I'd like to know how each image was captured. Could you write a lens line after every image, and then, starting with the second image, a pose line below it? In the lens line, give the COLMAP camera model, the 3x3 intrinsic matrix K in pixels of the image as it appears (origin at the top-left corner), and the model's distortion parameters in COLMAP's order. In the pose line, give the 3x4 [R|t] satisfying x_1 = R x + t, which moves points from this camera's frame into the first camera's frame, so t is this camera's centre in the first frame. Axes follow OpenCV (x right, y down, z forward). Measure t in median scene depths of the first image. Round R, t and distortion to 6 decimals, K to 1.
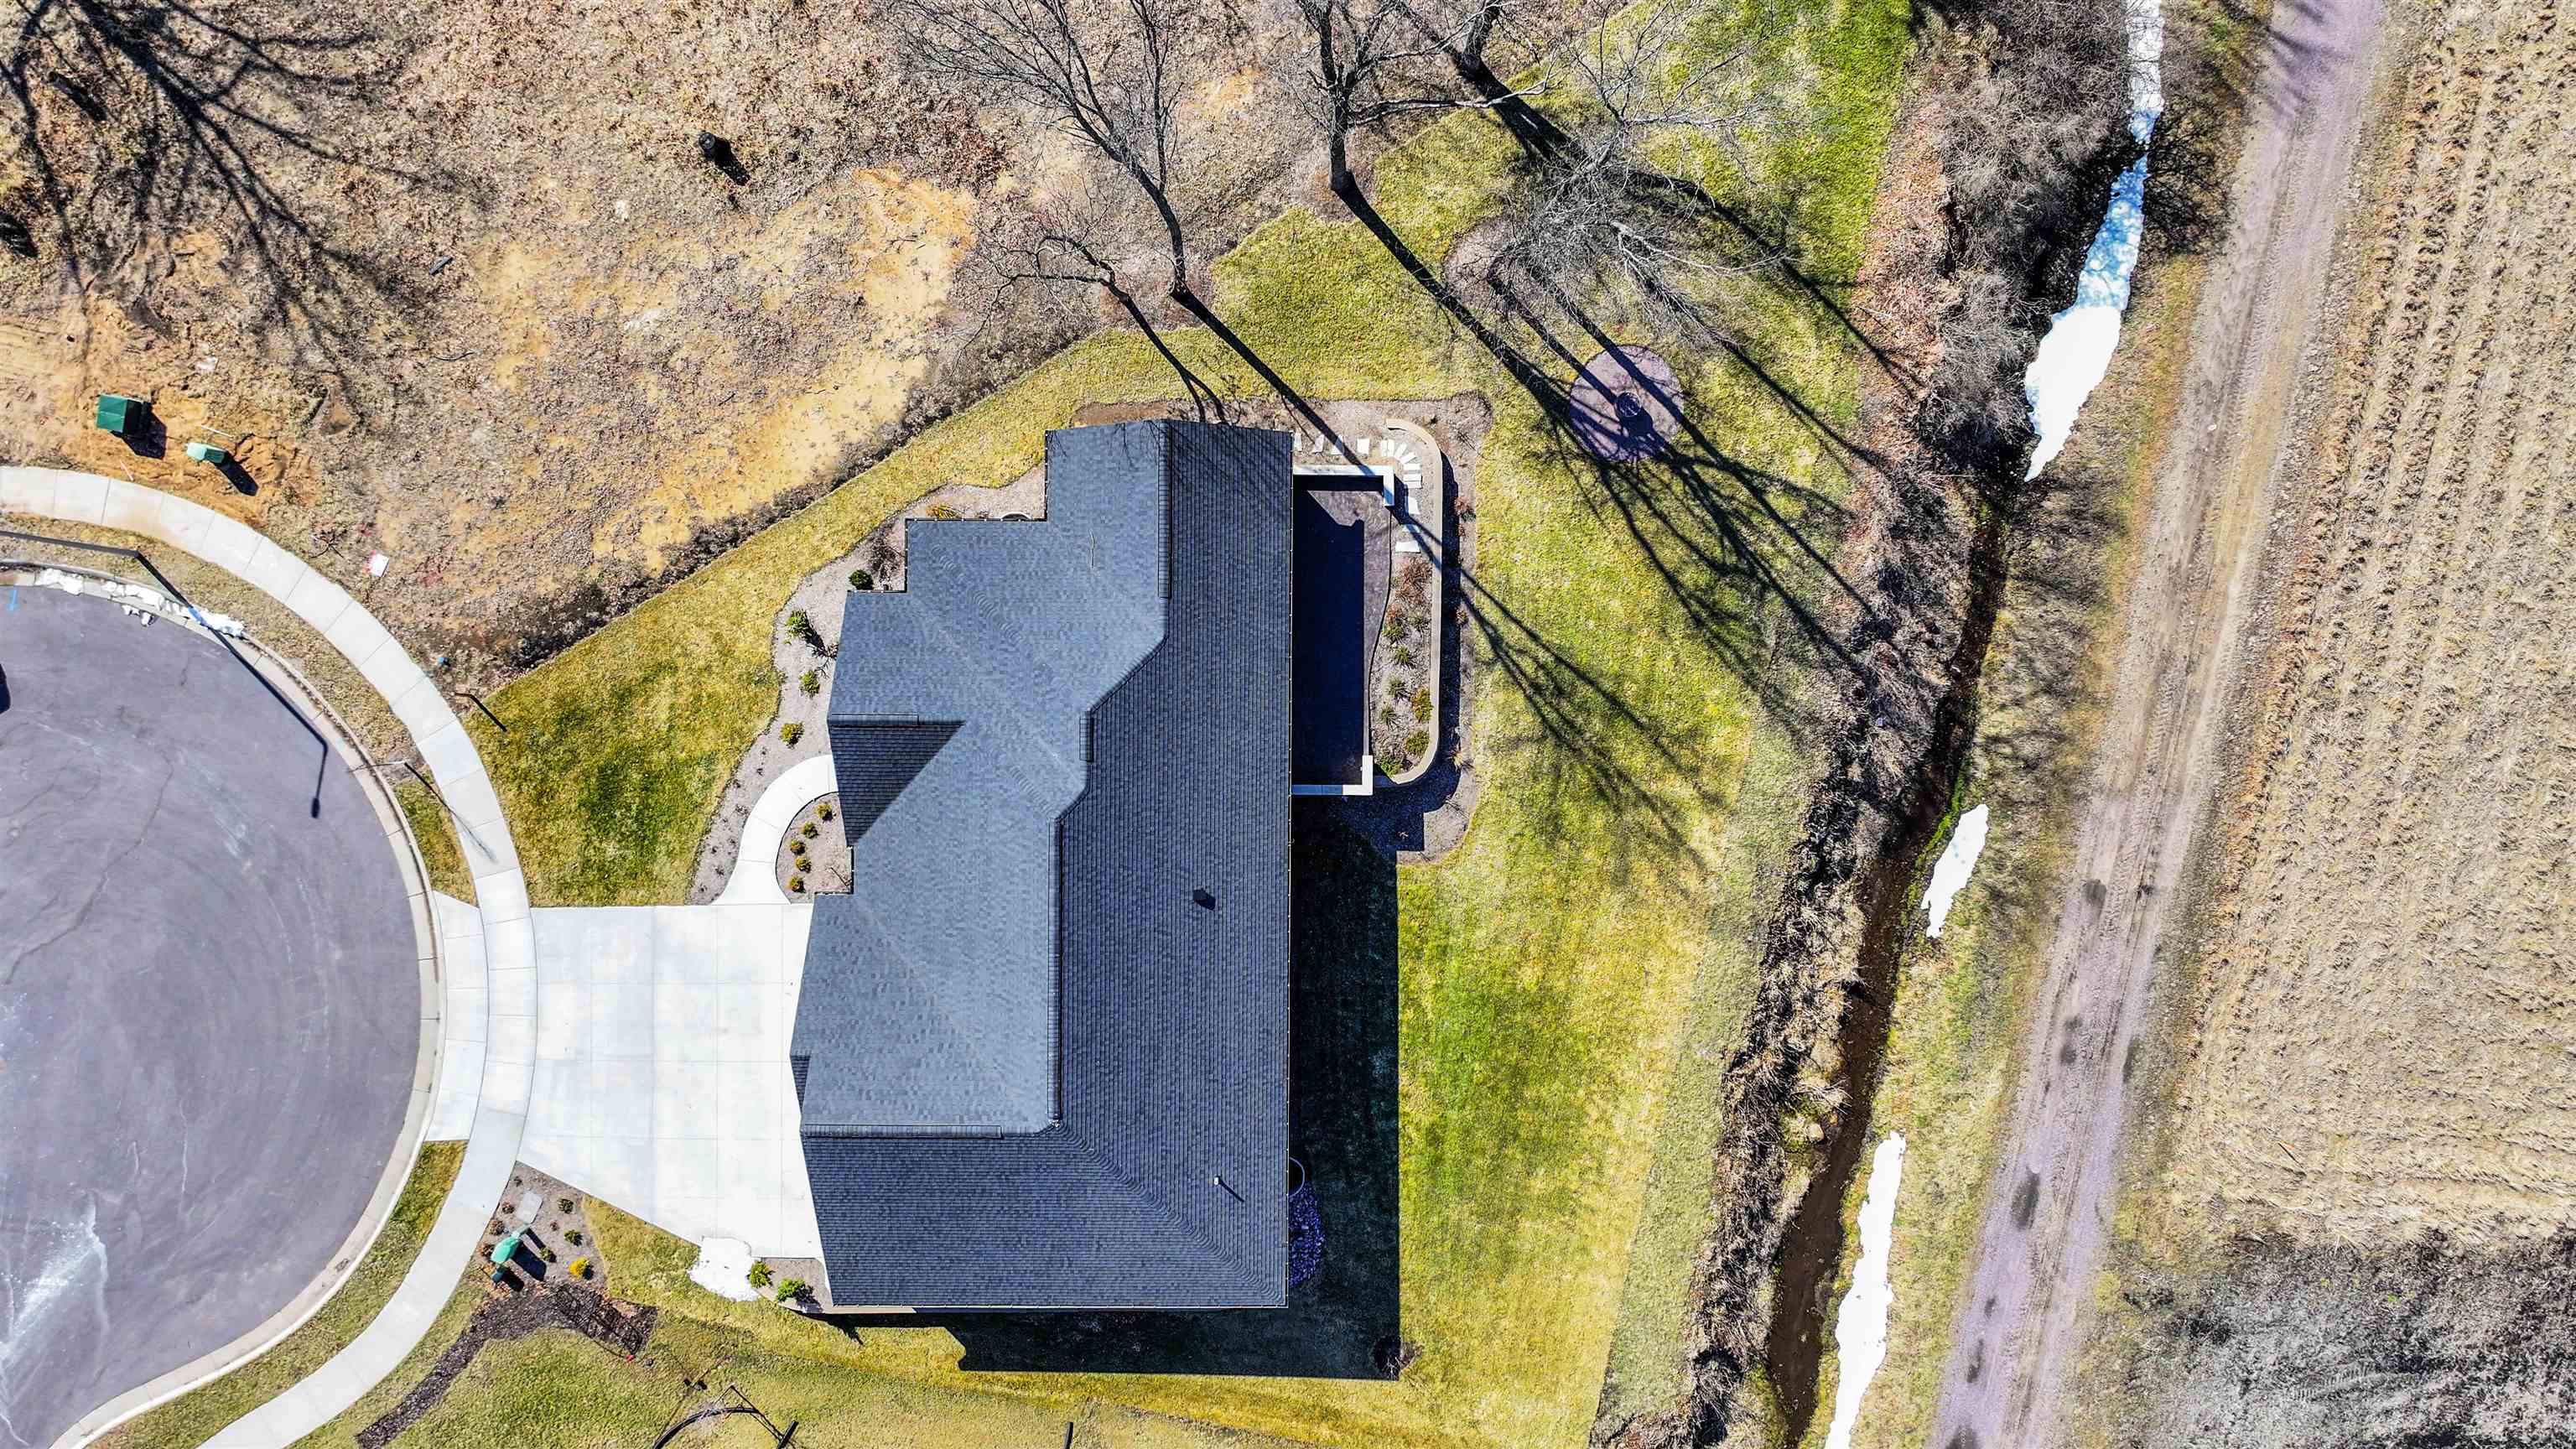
lens RADIAL K [[1792.3, 0, 1288.0], [0, 1792.3, 724.5], [0, 0, 1]] dist [0.003096, 0.001179]
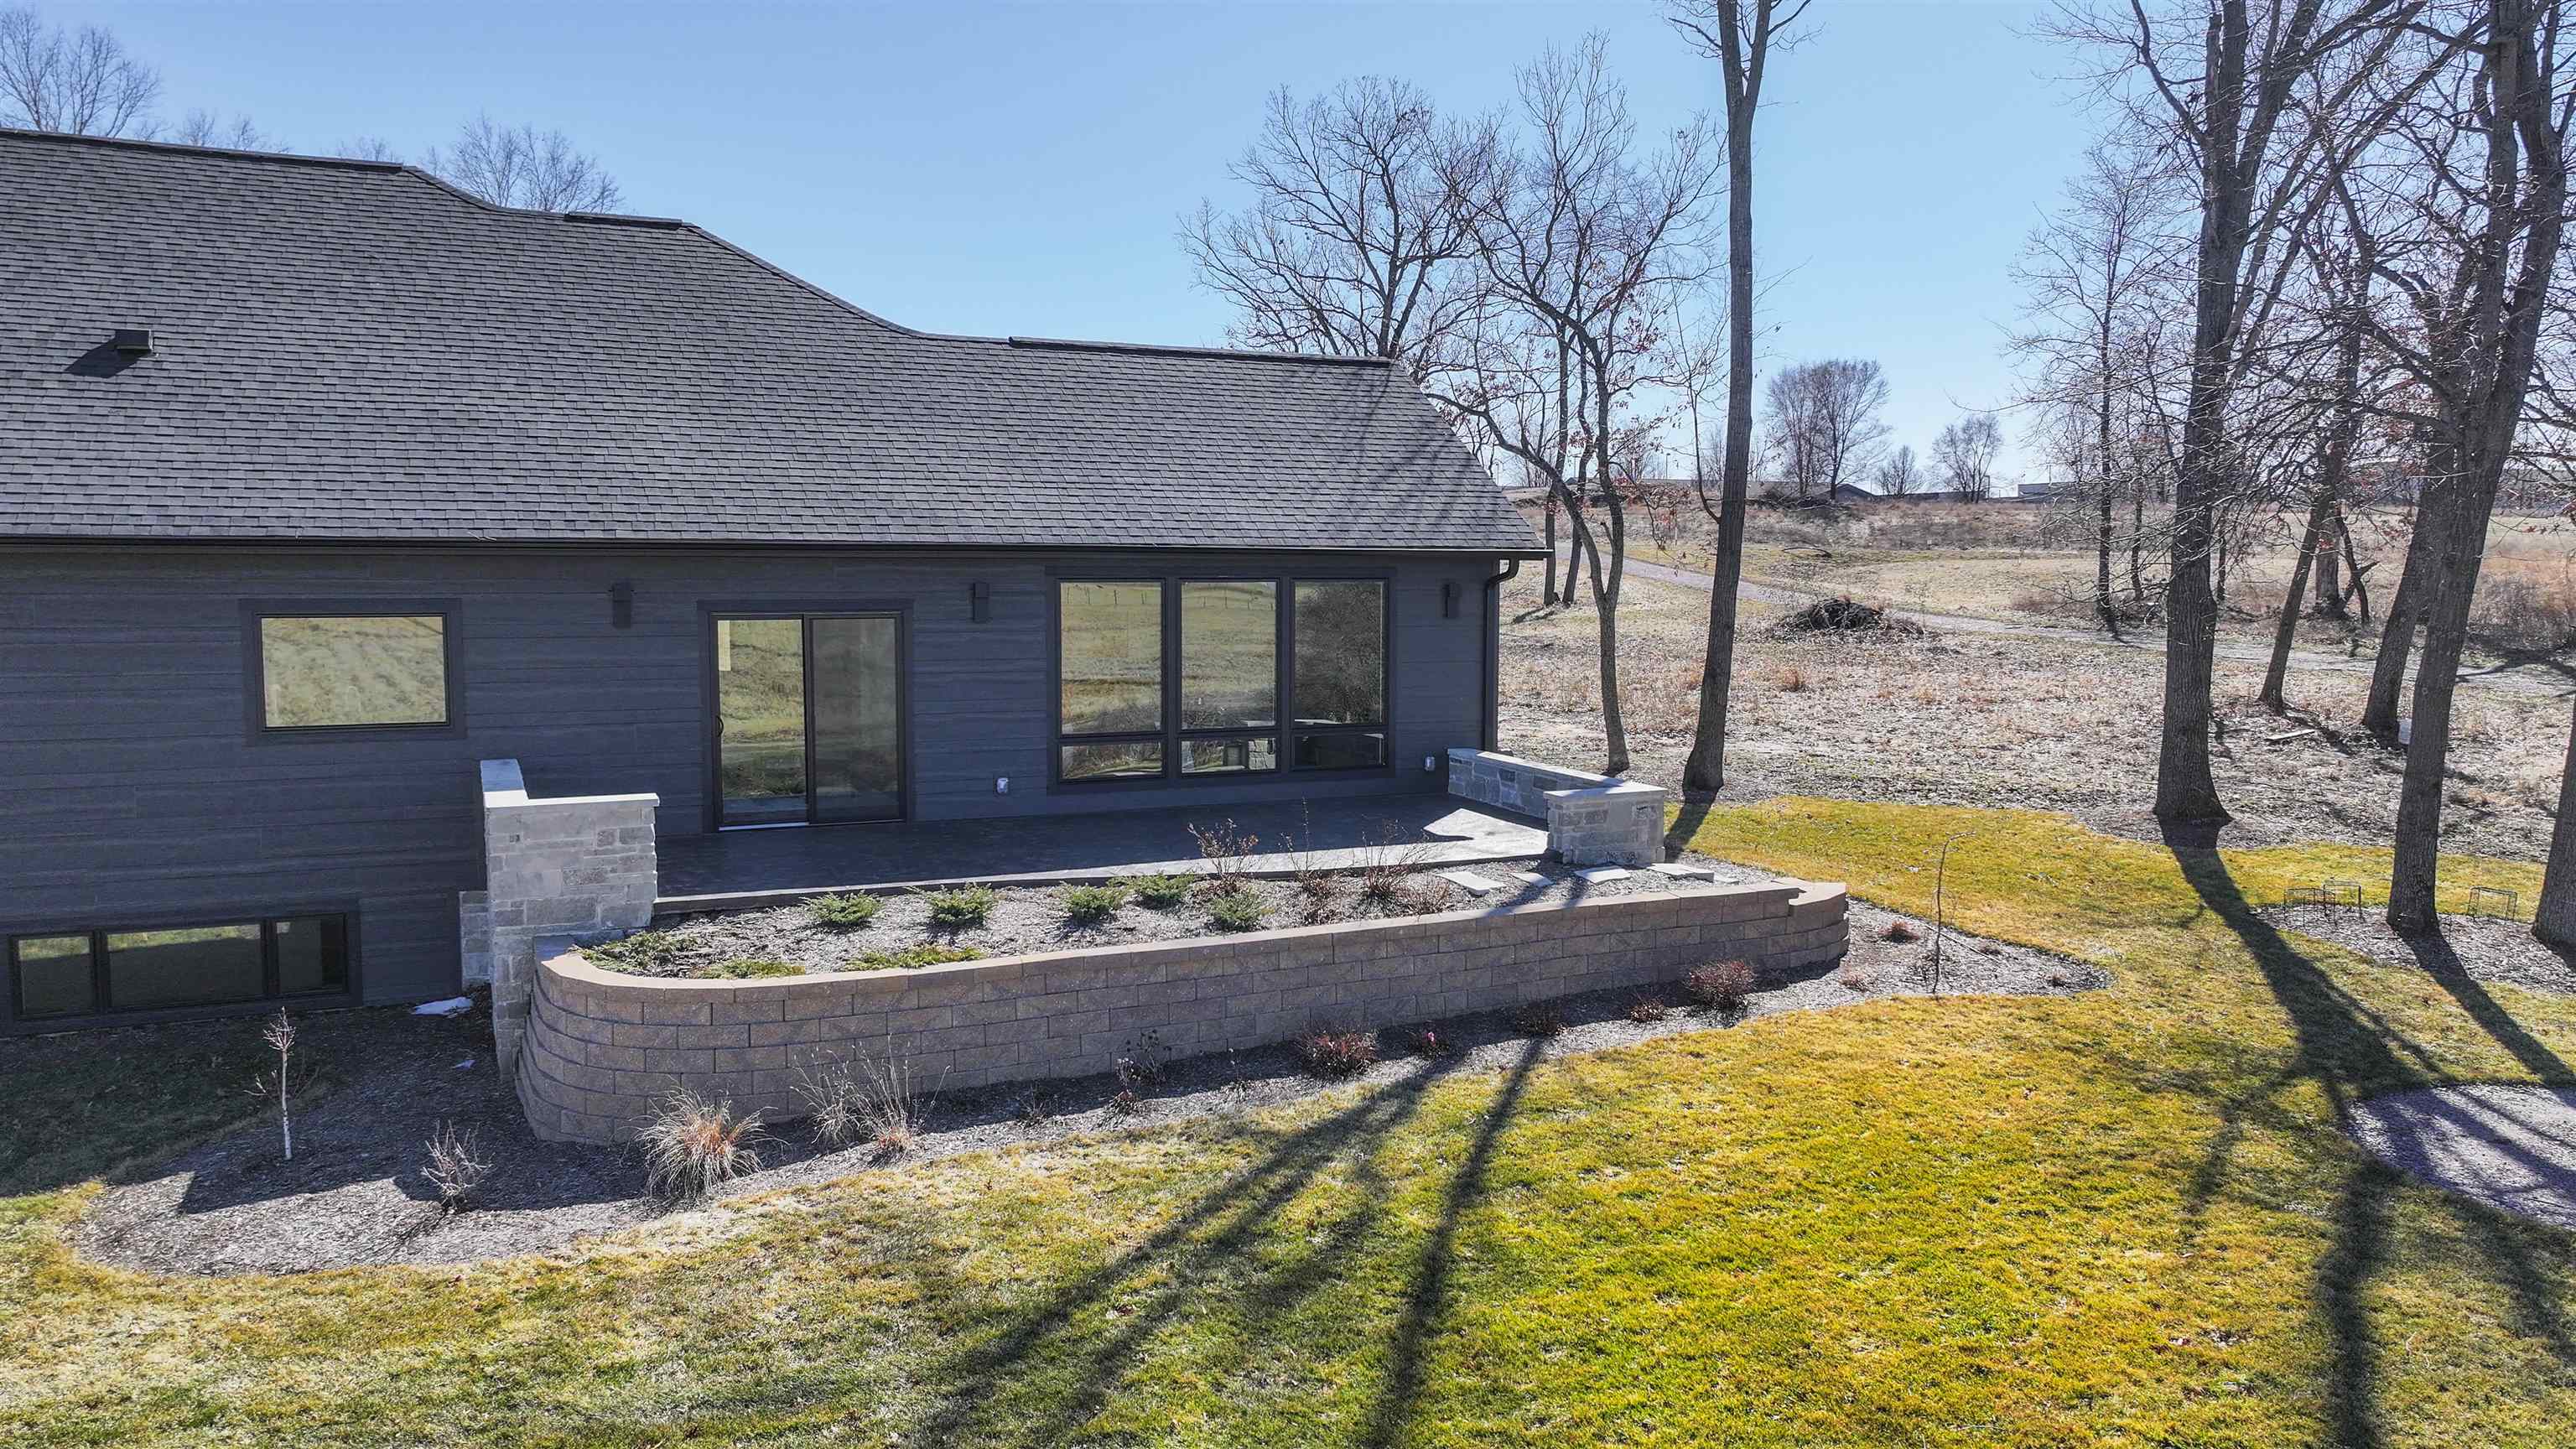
lens RADIAL K [[1826.4, 0, 1288.0], [0, 1826.4, 724.5], [0, 0, 1]] dist [0.006551, 0.003459]
pose [[0.426878, 0.085879, -0.900222, 0.297357], [-0.904276, 0.032008, -0.425746, 0.045481], [-0.007748, 0.995791, 0.091322, 0.932095]]
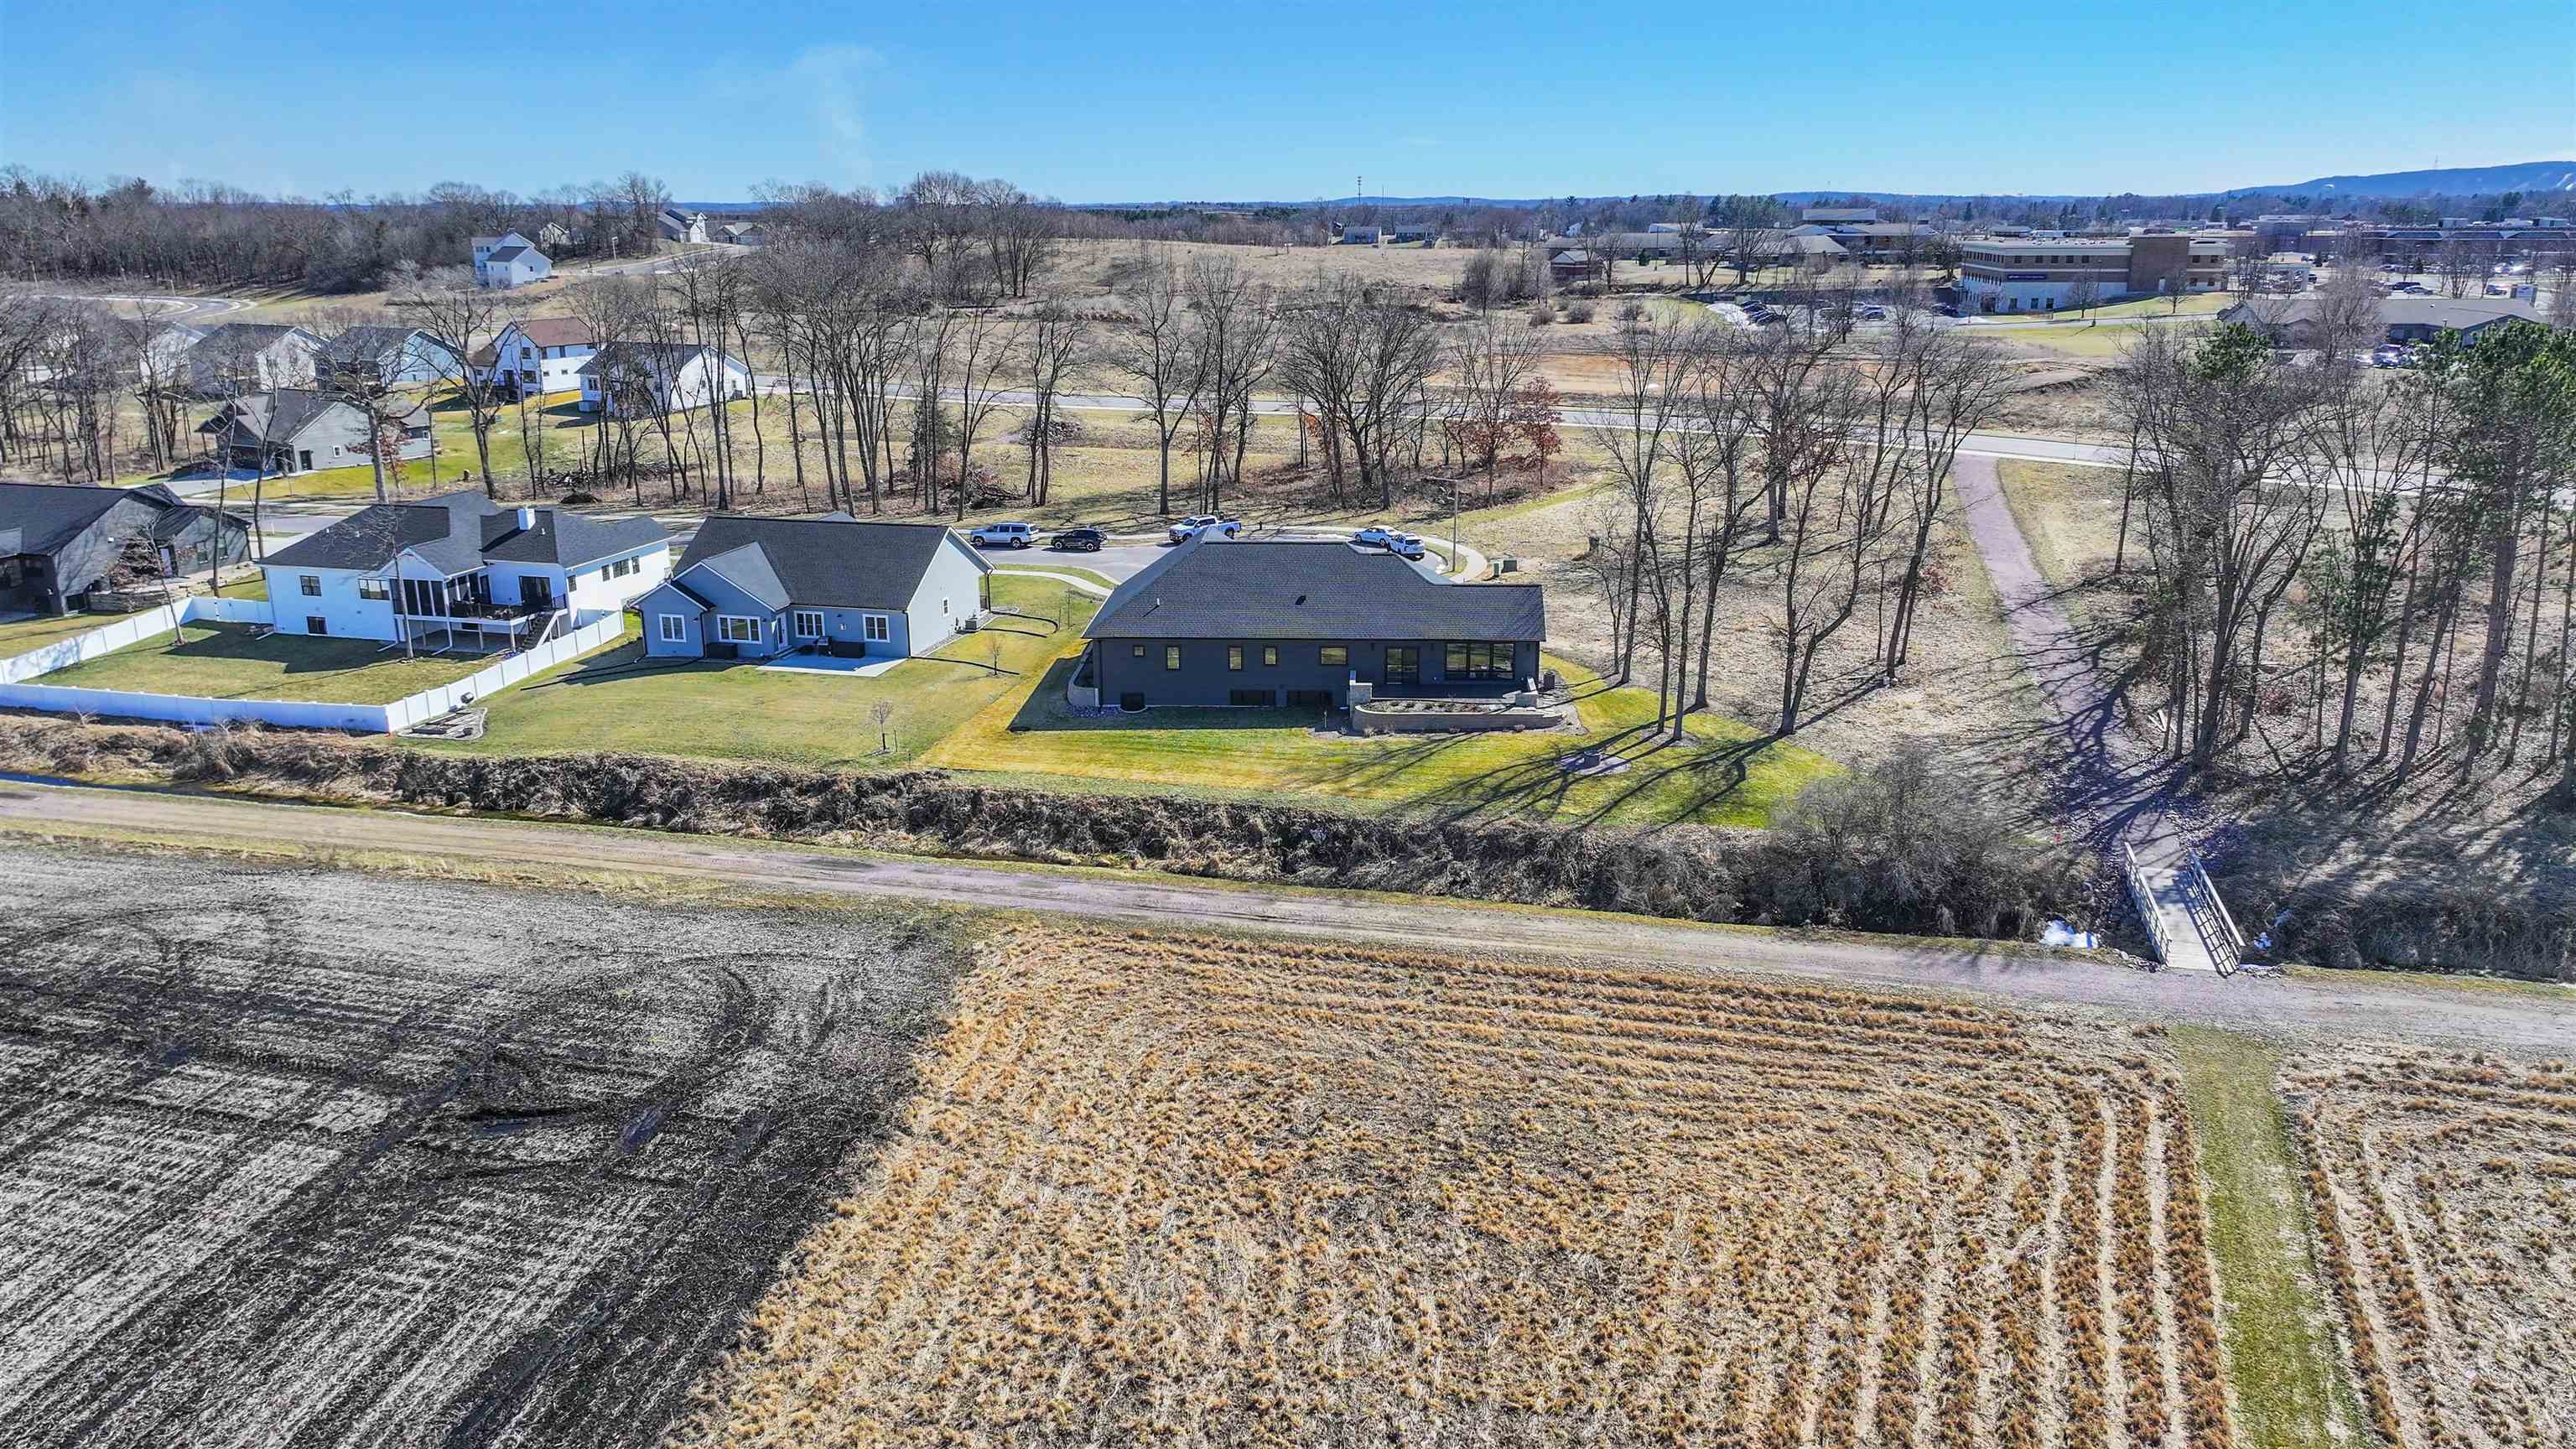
lens RADIAL K [[1792.3, 0, 1288.0], [0, 1792.3, 724.5], [0, 0, 1]] dist [0.003096, 0.001179]
pose [[-0.033912, 0.275943, -0.960575, 1.707172], [-0.999425, -0.008699, 0.032785, 0.041274], [0.000691, 0.961135, 0.276080, 0.526673]]
